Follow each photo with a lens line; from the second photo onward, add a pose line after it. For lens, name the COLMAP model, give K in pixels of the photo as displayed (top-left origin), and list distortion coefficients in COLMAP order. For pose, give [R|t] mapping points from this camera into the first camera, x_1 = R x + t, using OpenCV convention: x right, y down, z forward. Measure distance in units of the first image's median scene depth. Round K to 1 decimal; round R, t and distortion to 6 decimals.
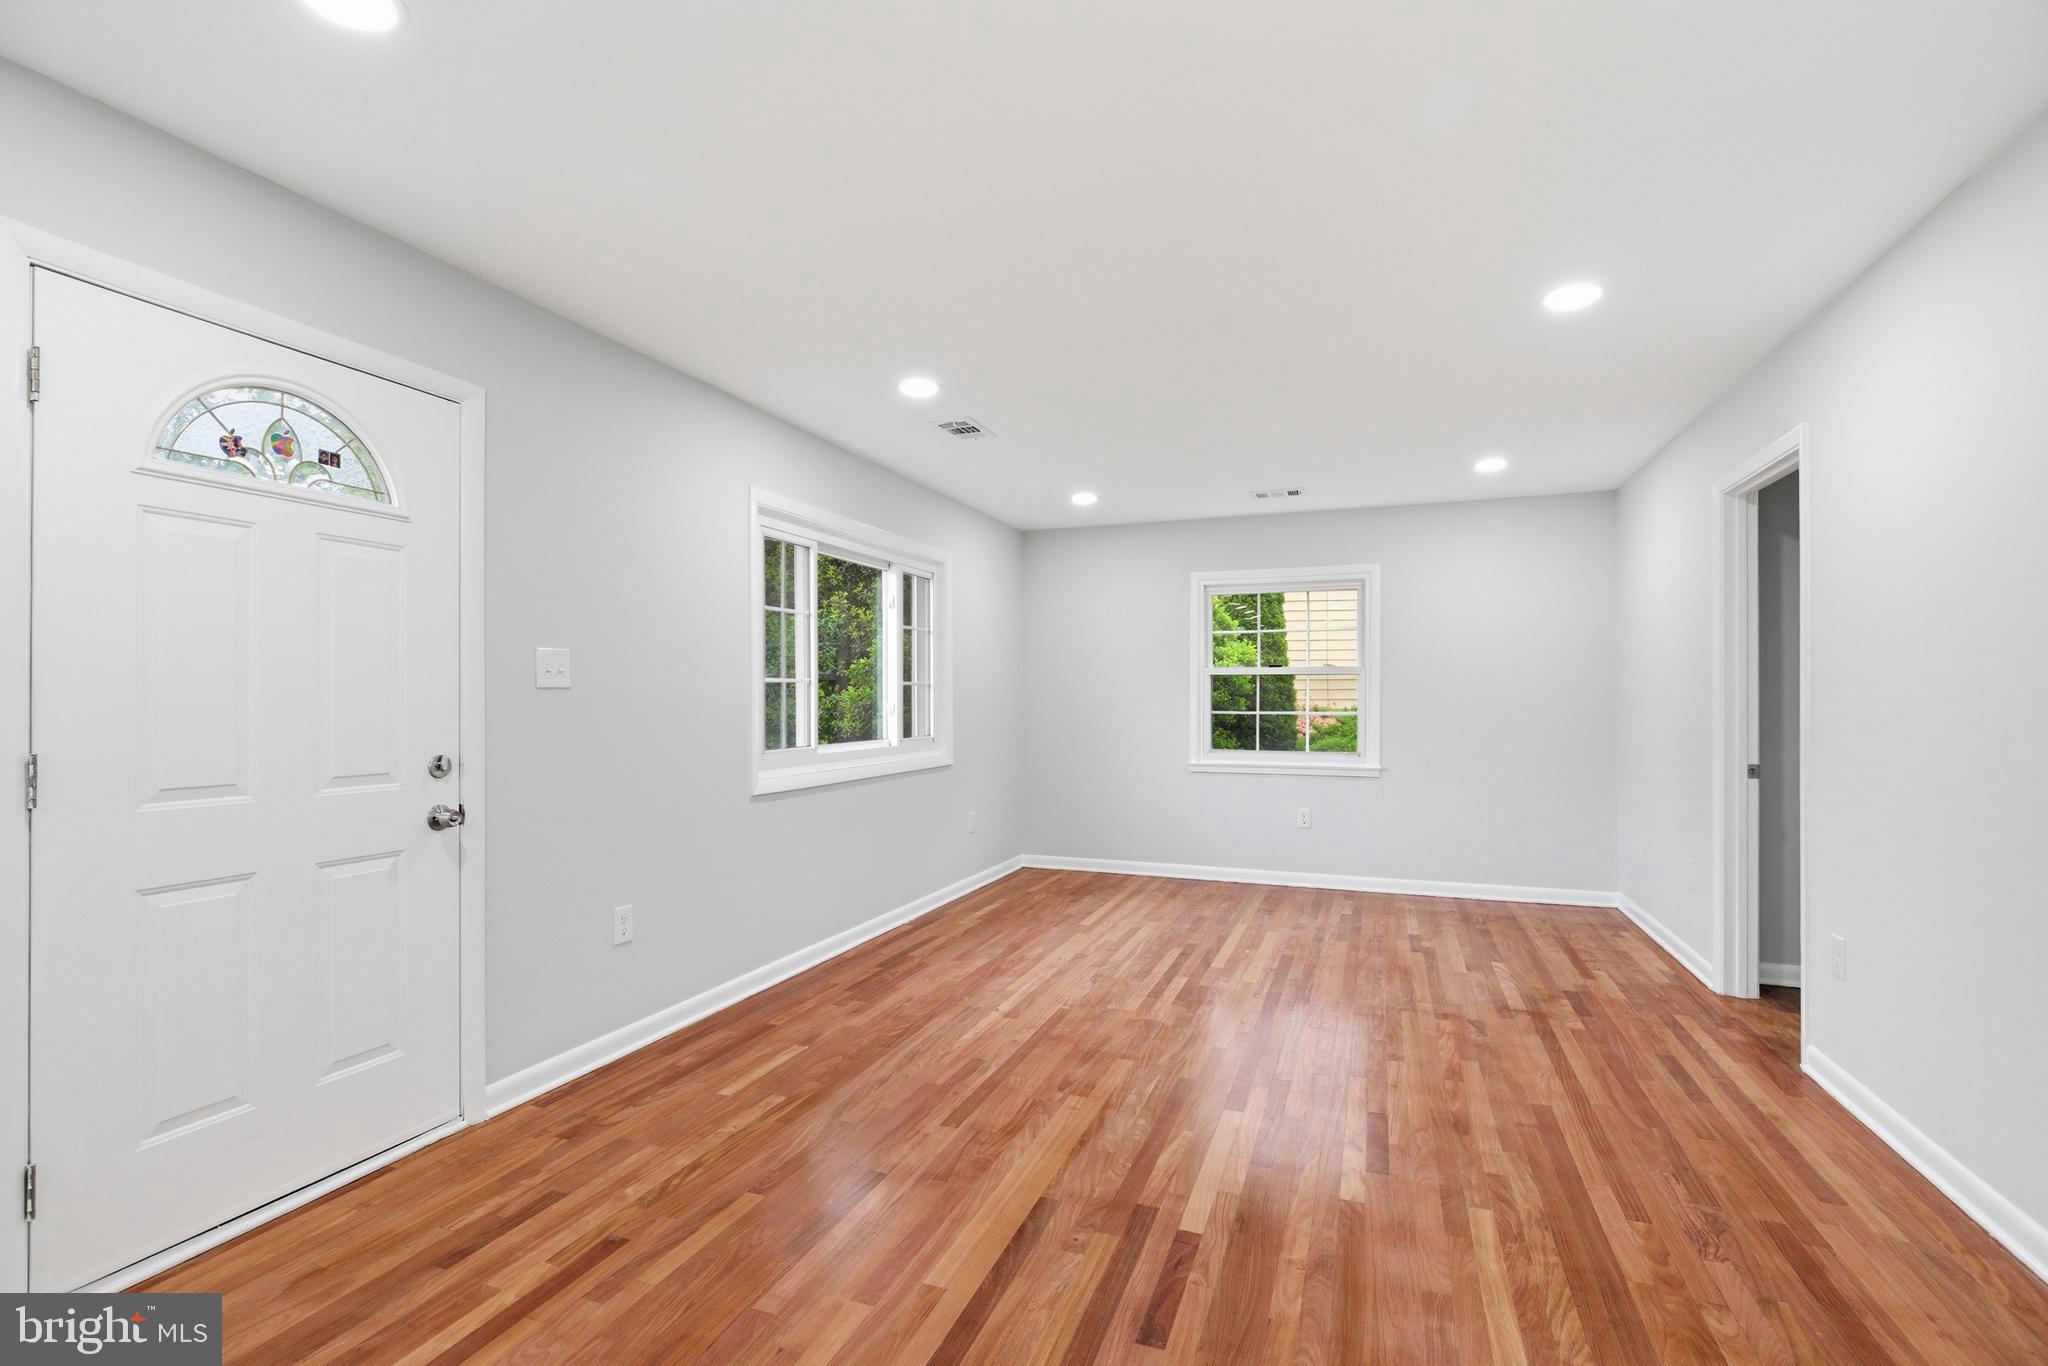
lens RADIAL K [[930.0, 0, 1016.0], [0, 930.0, 693.5], [0, 0, 1]] dist [-0.002820, 0.000071]
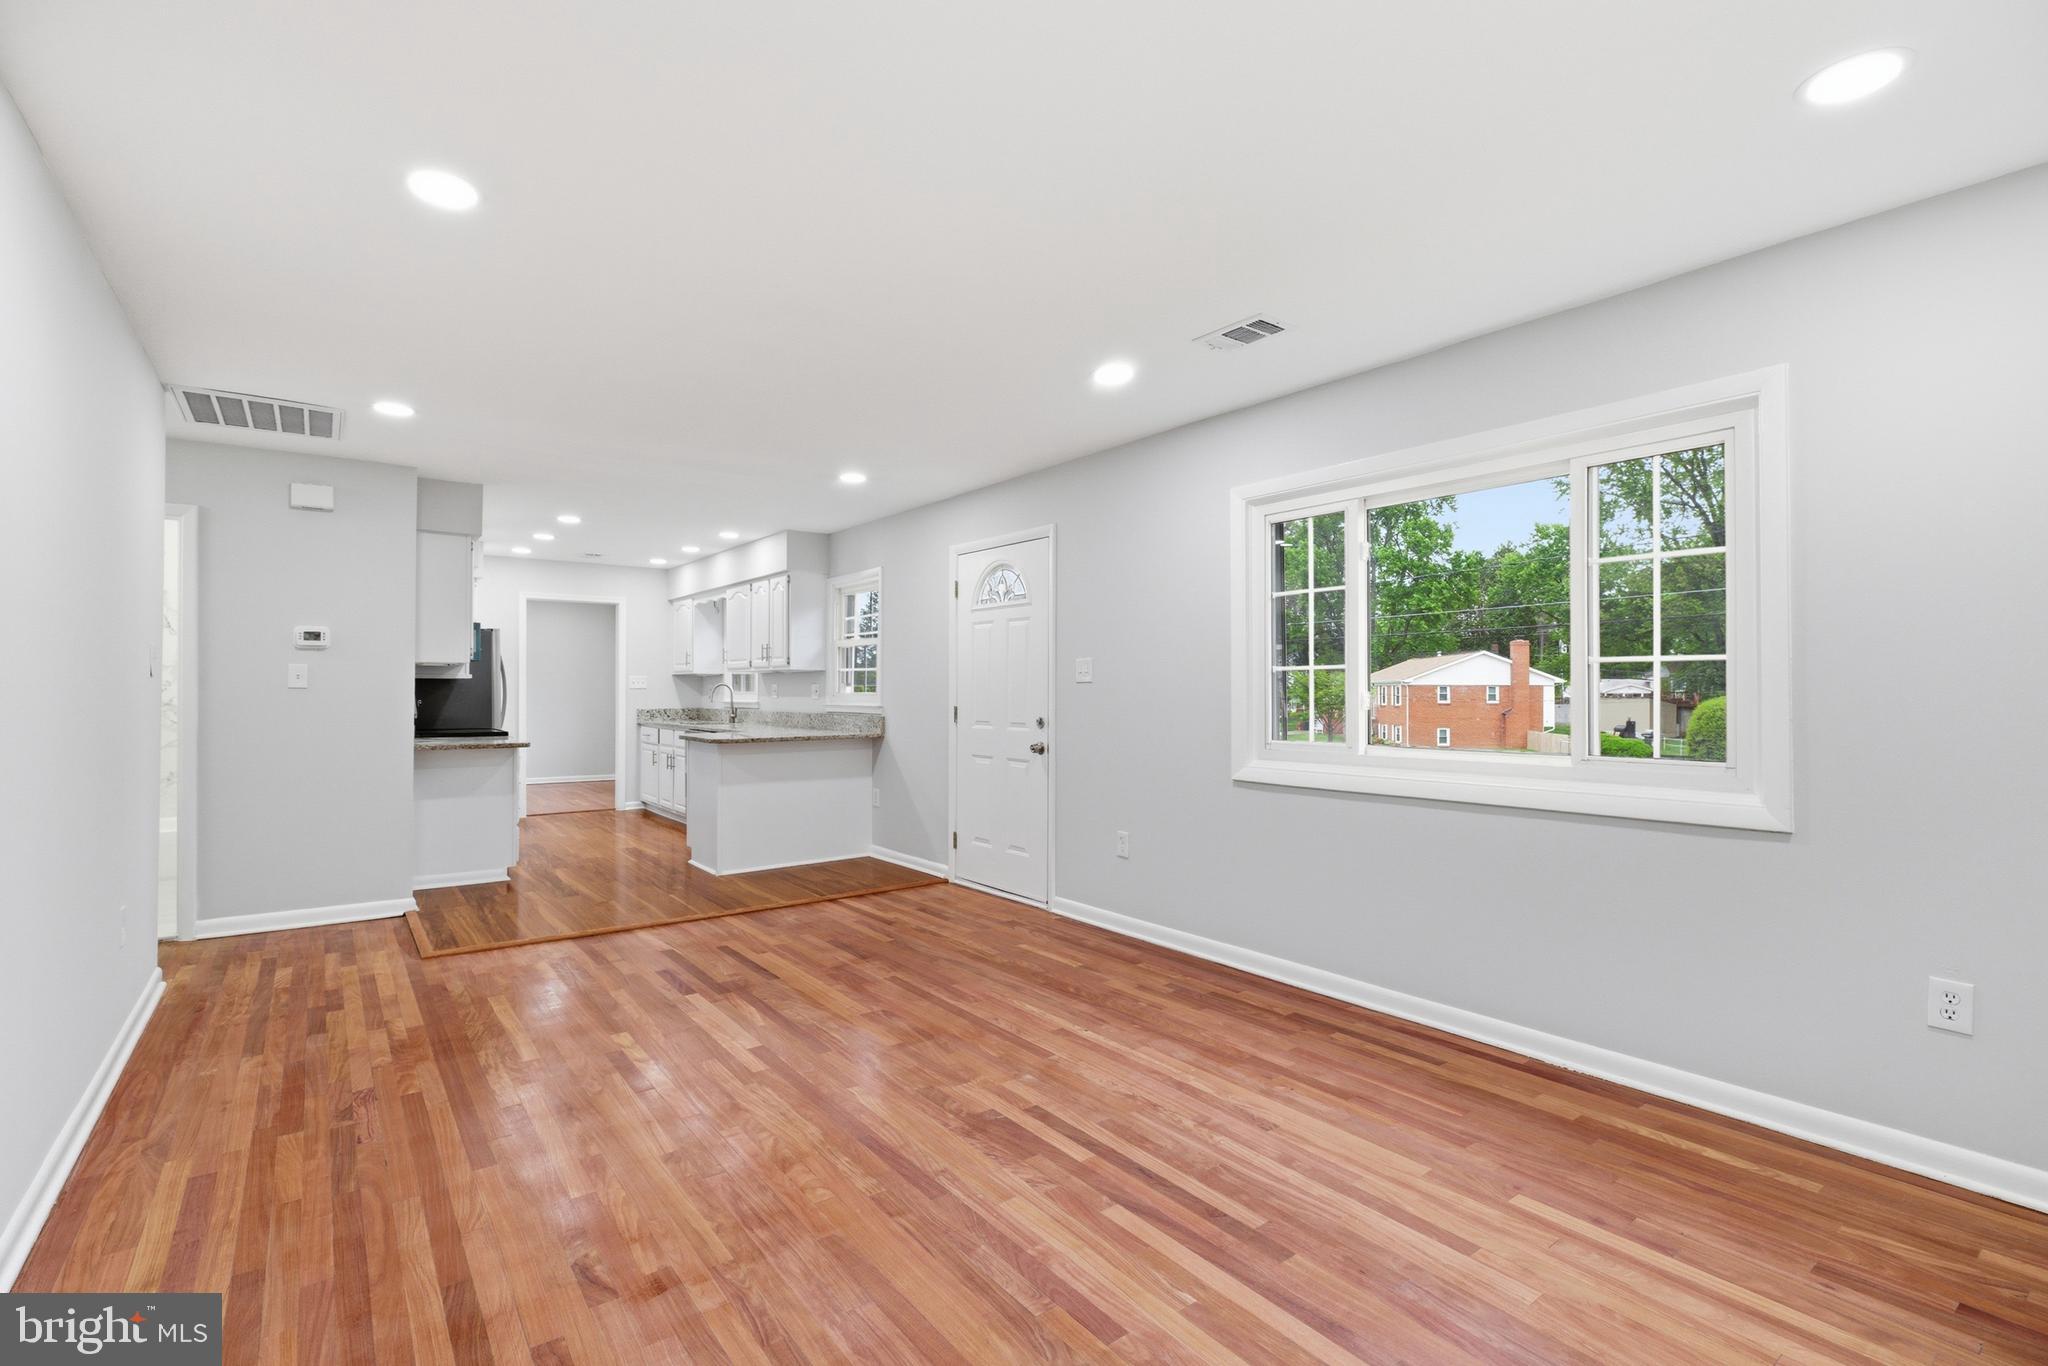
lens RADIAL K [[930.0, 0, 1016.0], [0, 930.0, 693.5], [0, 0, 1]] dist [-0.002820, 0.000071]
pose [[-0.525647, 0.005053, -0.850688, 0.859899], [0.007584, 0.999970, 0.001254, 0.010604], [0.850669, -0.005793, -0.525669, 1.555688]]
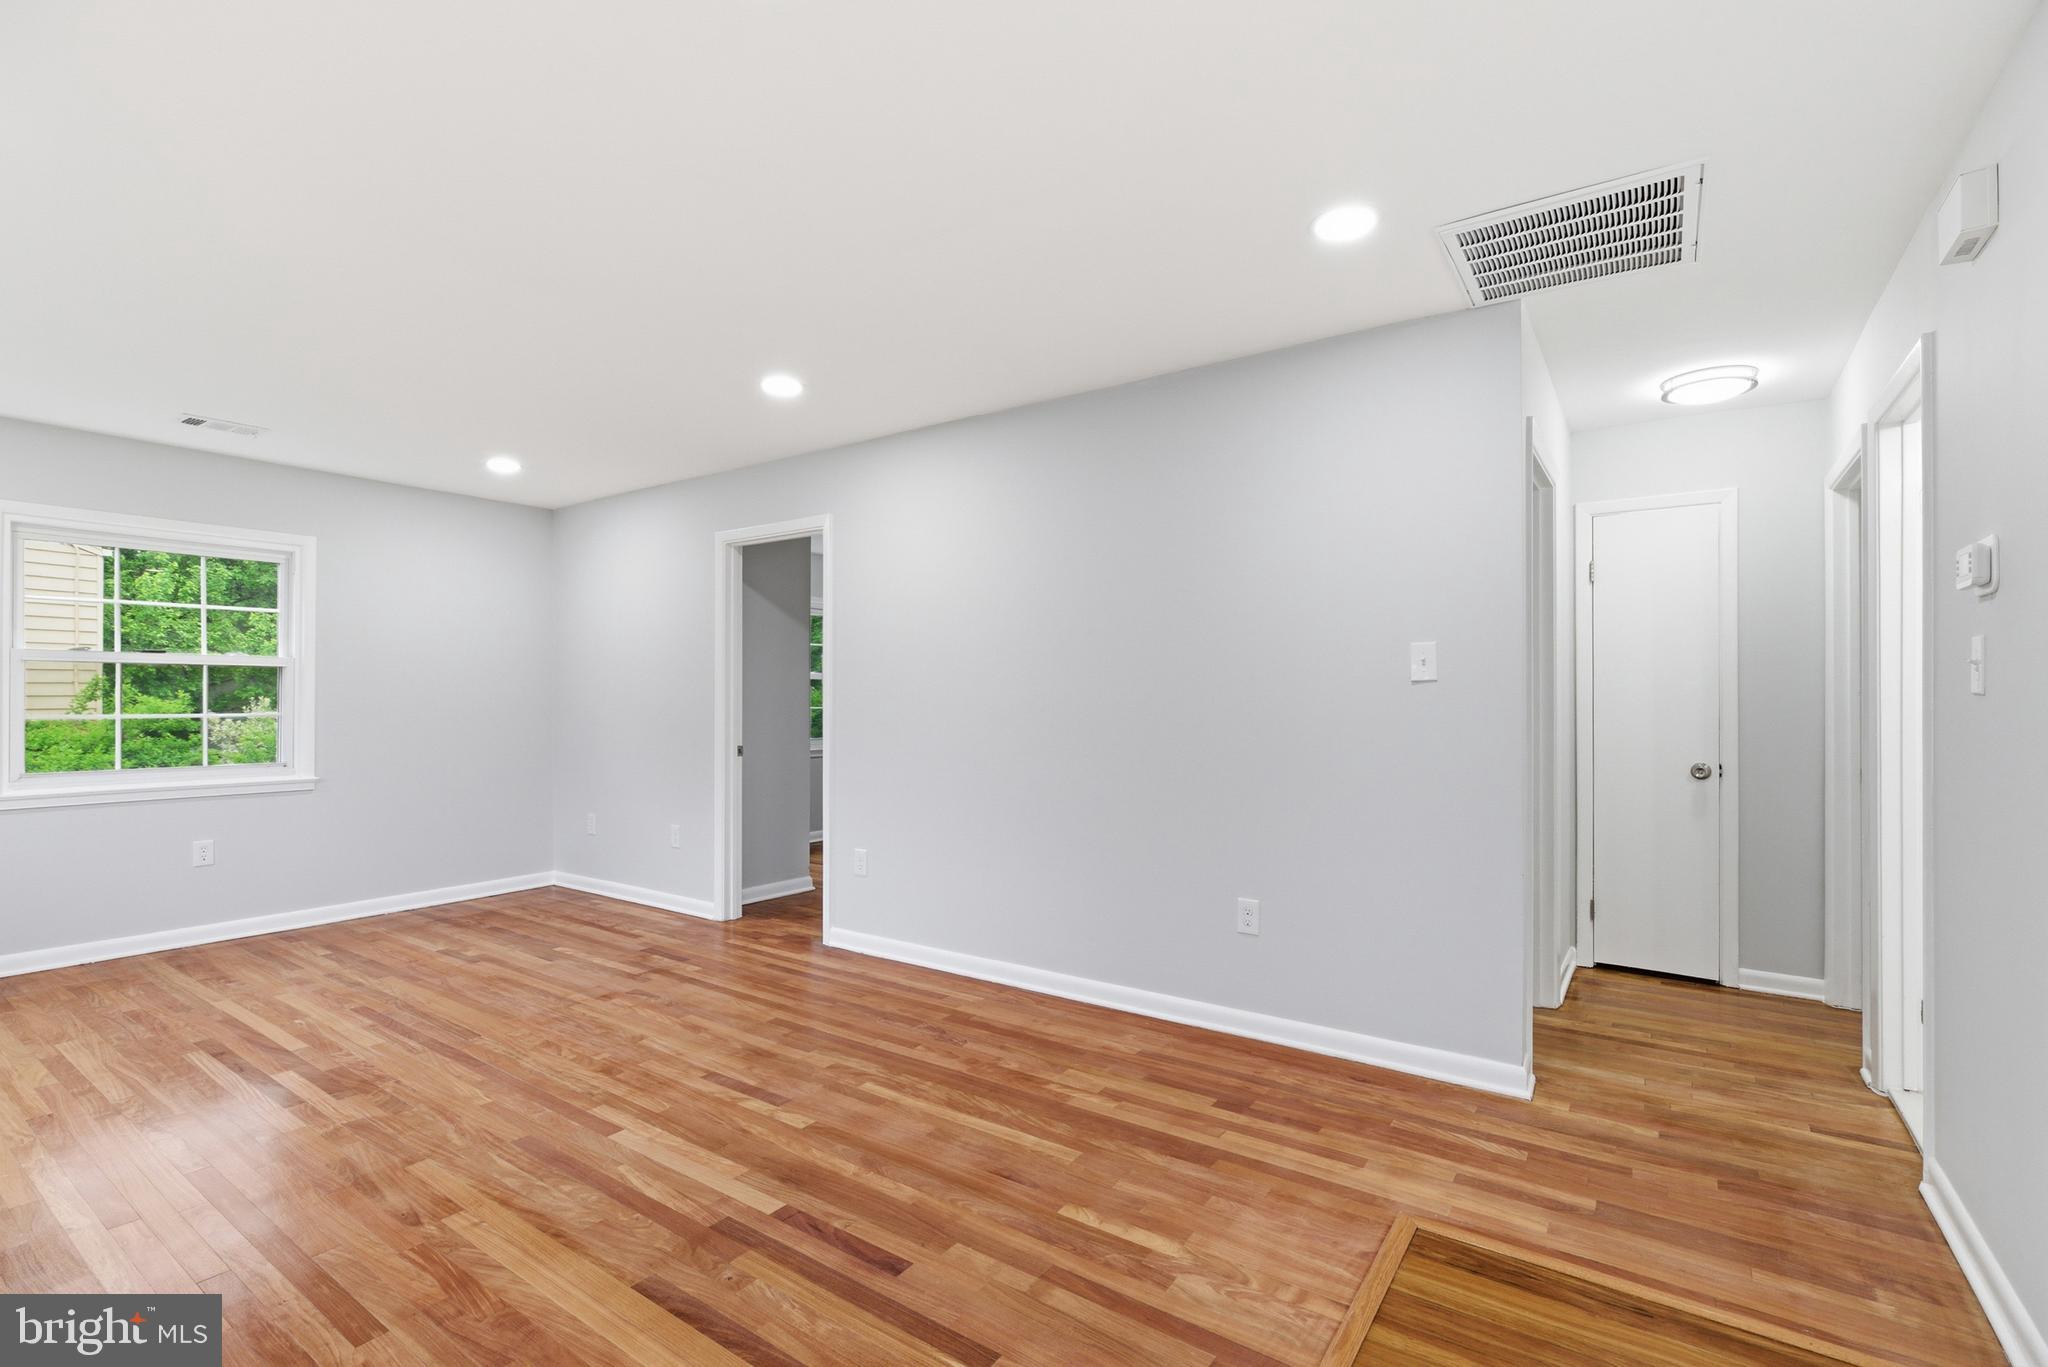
lens RADIAL K [[930.0, 0, 1016.0], [0, 930.0, 694.0], [0, 0, 1]] dist [-0.002820, 0.000071]
pose [[0.242384, 0.004671, 0.970169, -0.482934], [-0.006272, 0.999975, -0.003247, 0.003519], [-0.970160, -0.005298, 0.242407, 0.314671]]
